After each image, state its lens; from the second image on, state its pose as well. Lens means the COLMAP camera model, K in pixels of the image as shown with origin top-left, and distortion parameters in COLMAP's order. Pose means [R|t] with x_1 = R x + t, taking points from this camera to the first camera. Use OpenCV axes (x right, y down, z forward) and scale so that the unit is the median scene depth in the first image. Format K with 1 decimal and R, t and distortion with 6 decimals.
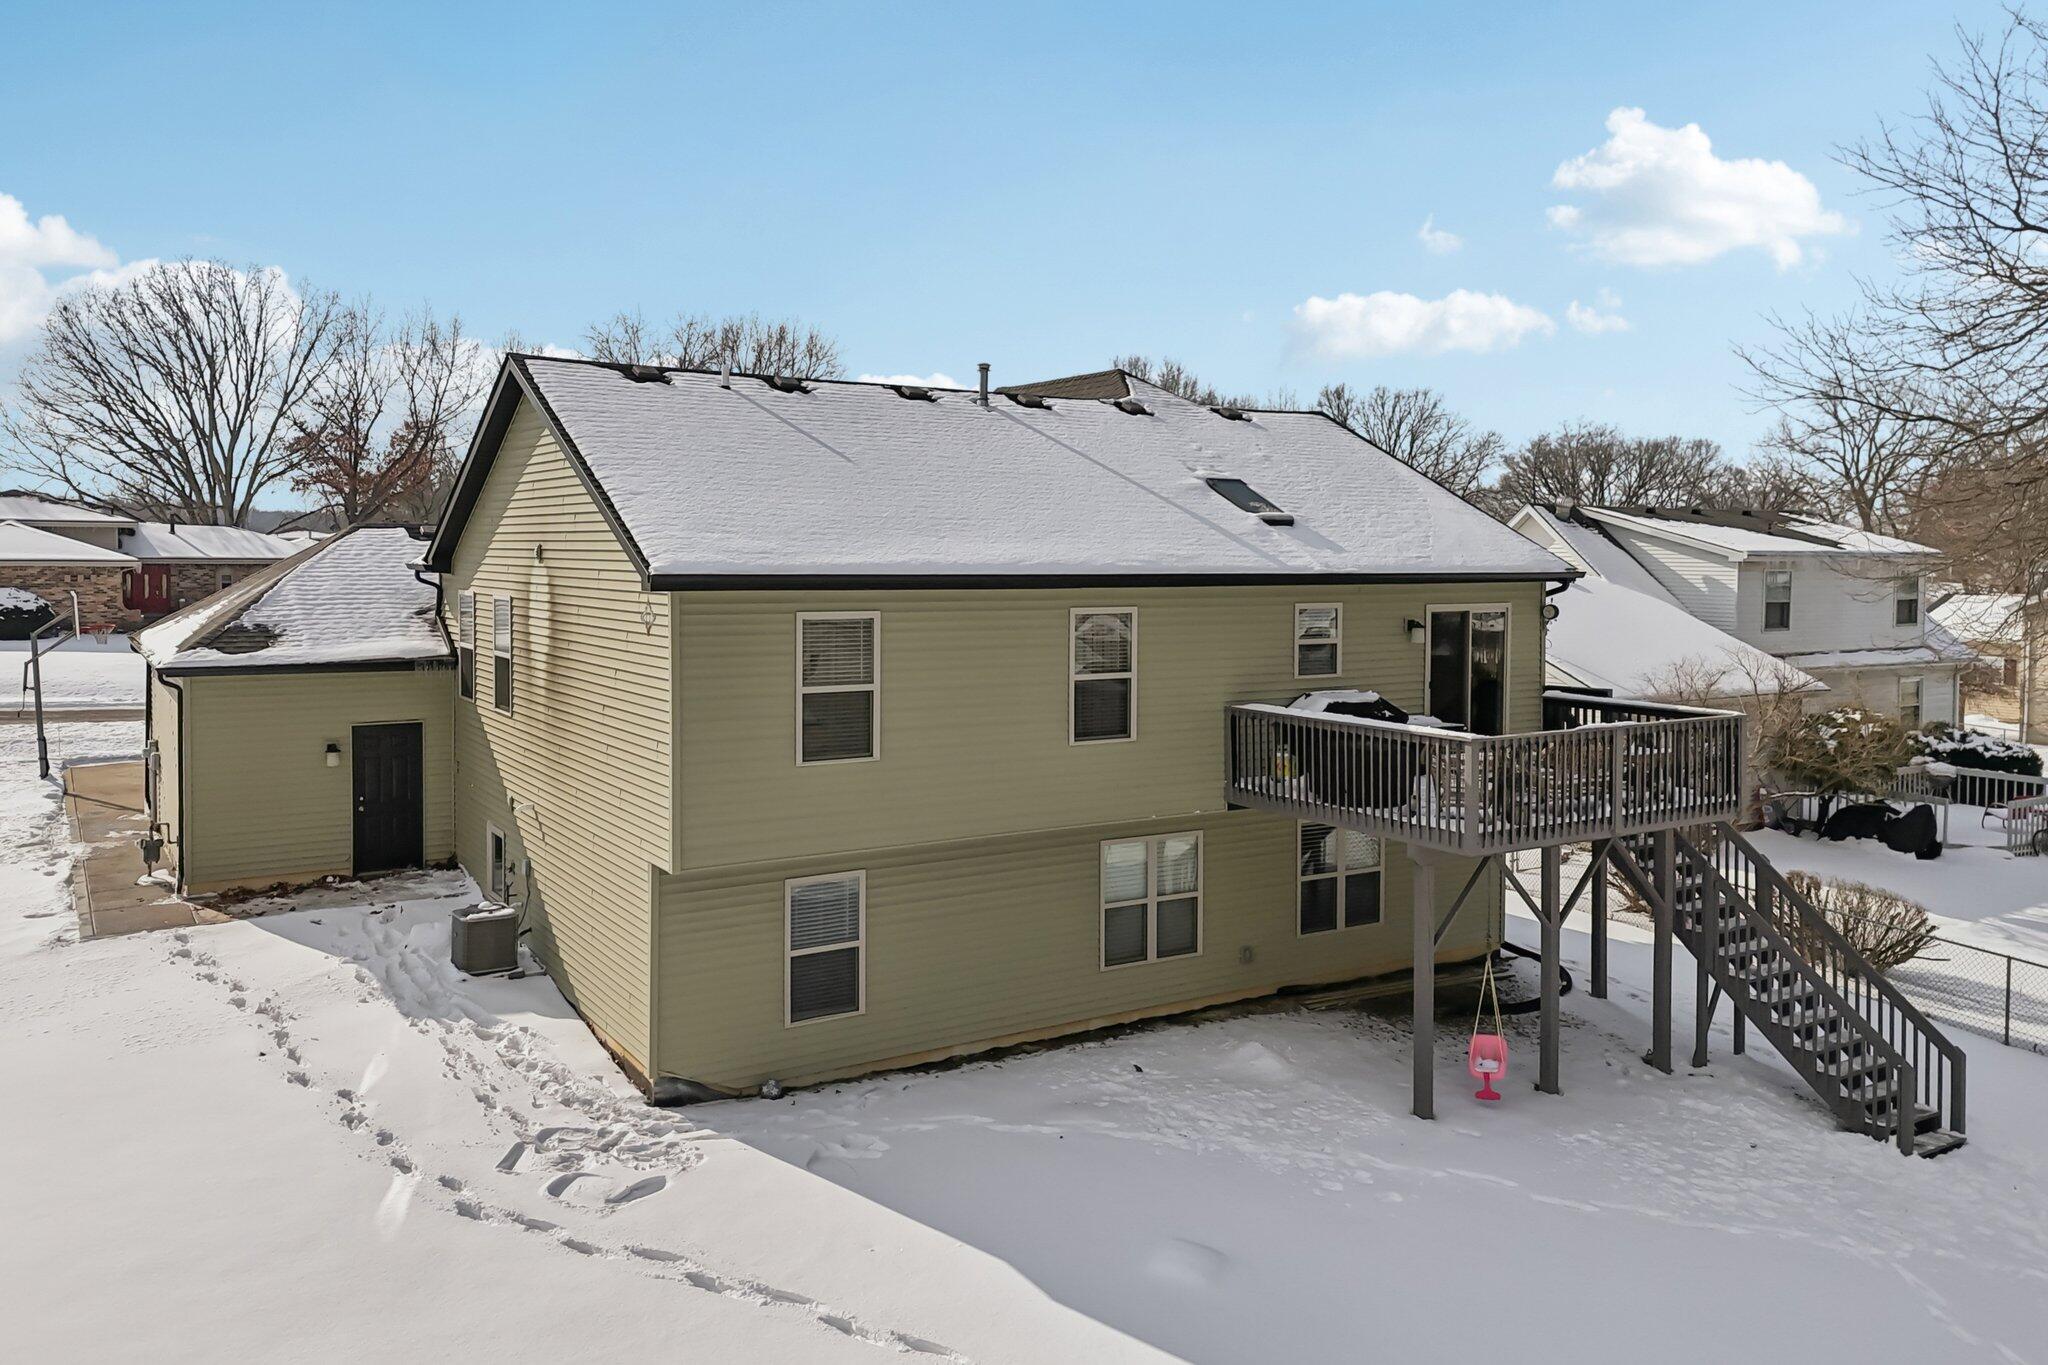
lens RADIAL K [[1528.3, 0, 1028.1], [0, 1528.3, 679.7], [0, 0, 1]] dist [0.084683, -0.049951]
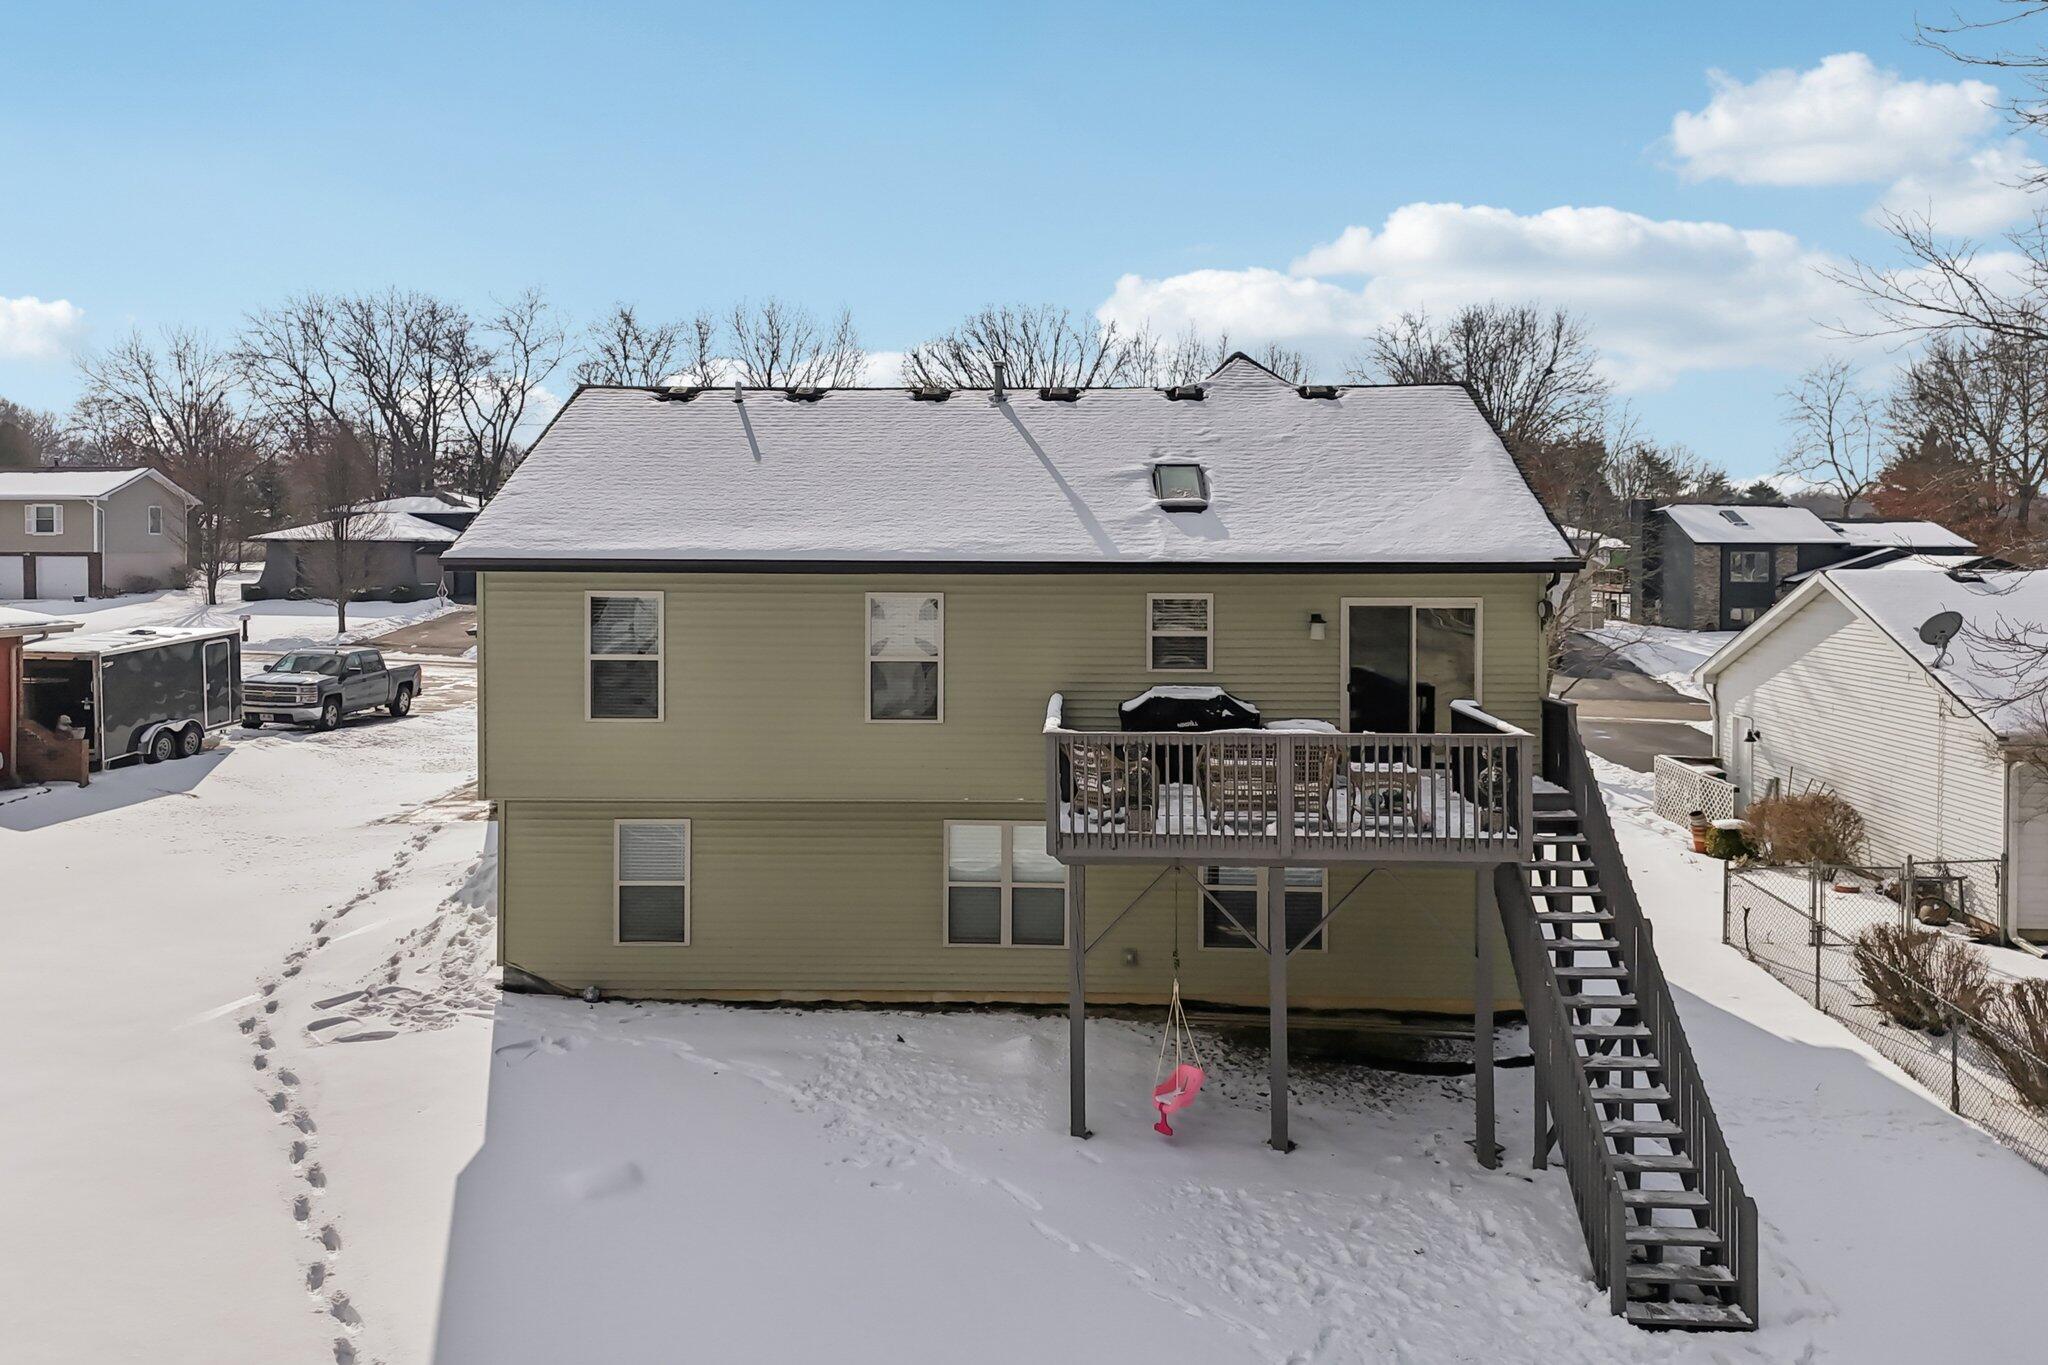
lens RADIAL K [[1528.3, 0, 1038.5], [0, 1528.3, 682.8], [0, 0, 1]] dist [0.084683, -0.049951]
pose [[0.822237, 0.043157, -0.567506, 0.738189], [-0.045417, 0.998916, 0.010162, -0.000590], [0.567330, 0.017419, 0.823306, 0.203616]]
